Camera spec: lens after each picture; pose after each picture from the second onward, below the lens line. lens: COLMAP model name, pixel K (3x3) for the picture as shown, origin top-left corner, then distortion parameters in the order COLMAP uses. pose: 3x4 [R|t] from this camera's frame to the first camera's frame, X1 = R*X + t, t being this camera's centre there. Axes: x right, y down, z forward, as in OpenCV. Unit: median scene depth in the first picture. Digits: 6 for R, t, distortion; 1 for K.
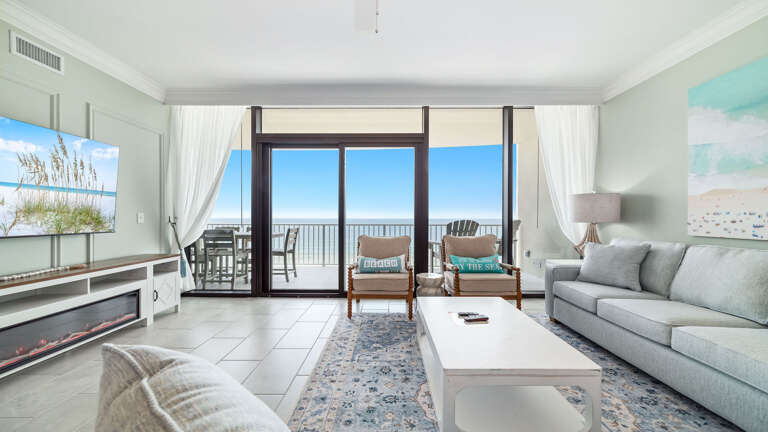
lens RADIAL K [[296.4, 0, 381.7], [0, 296.4, 217.9], [0, 0, 1]] dist [-0.014293, 0.000117]
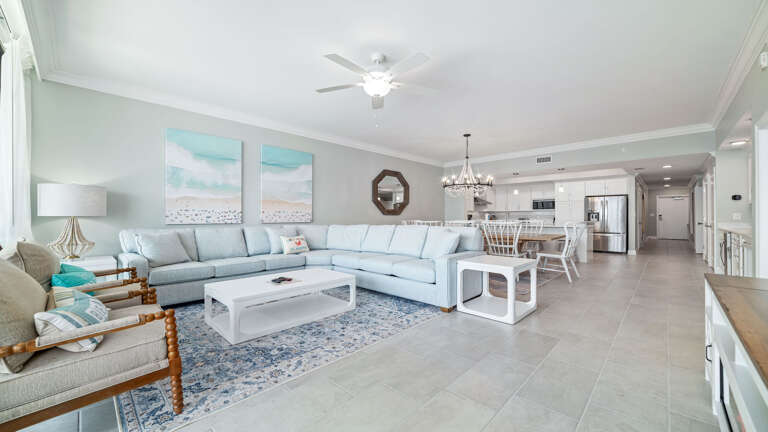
lens RADIAL K [[296.4, 0, 386.6], [0, 296.4, 216.6], [0, 0, 1]] dist [-0.014293, 0.000117]
pose [[-0.733186, 0.000425, 0.680029, -0.909650], [0.004090, 0.999984, 0.003785, 0.020970], [-0.680016, 0.005557, -0.733176, 1.485018]]
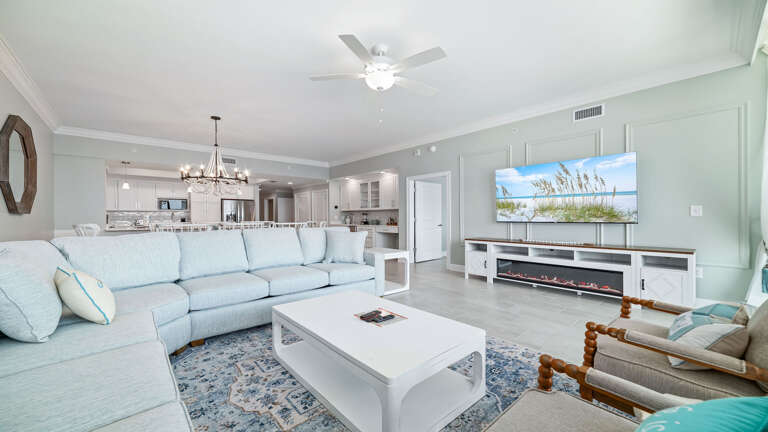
lens RADIAL K [[296.4, 0, 378.8], [0, 296.4, 216.7], [0, 0, 1]] dist [-0.014293, 0.000117]
pose [[-0.740424, -0.005096, -0.672121, 0.802682], [-0.004914, 0.999986, -0.002169, 0.029937], [0.672123, 0.001697, -0.740438, 1.463272]]
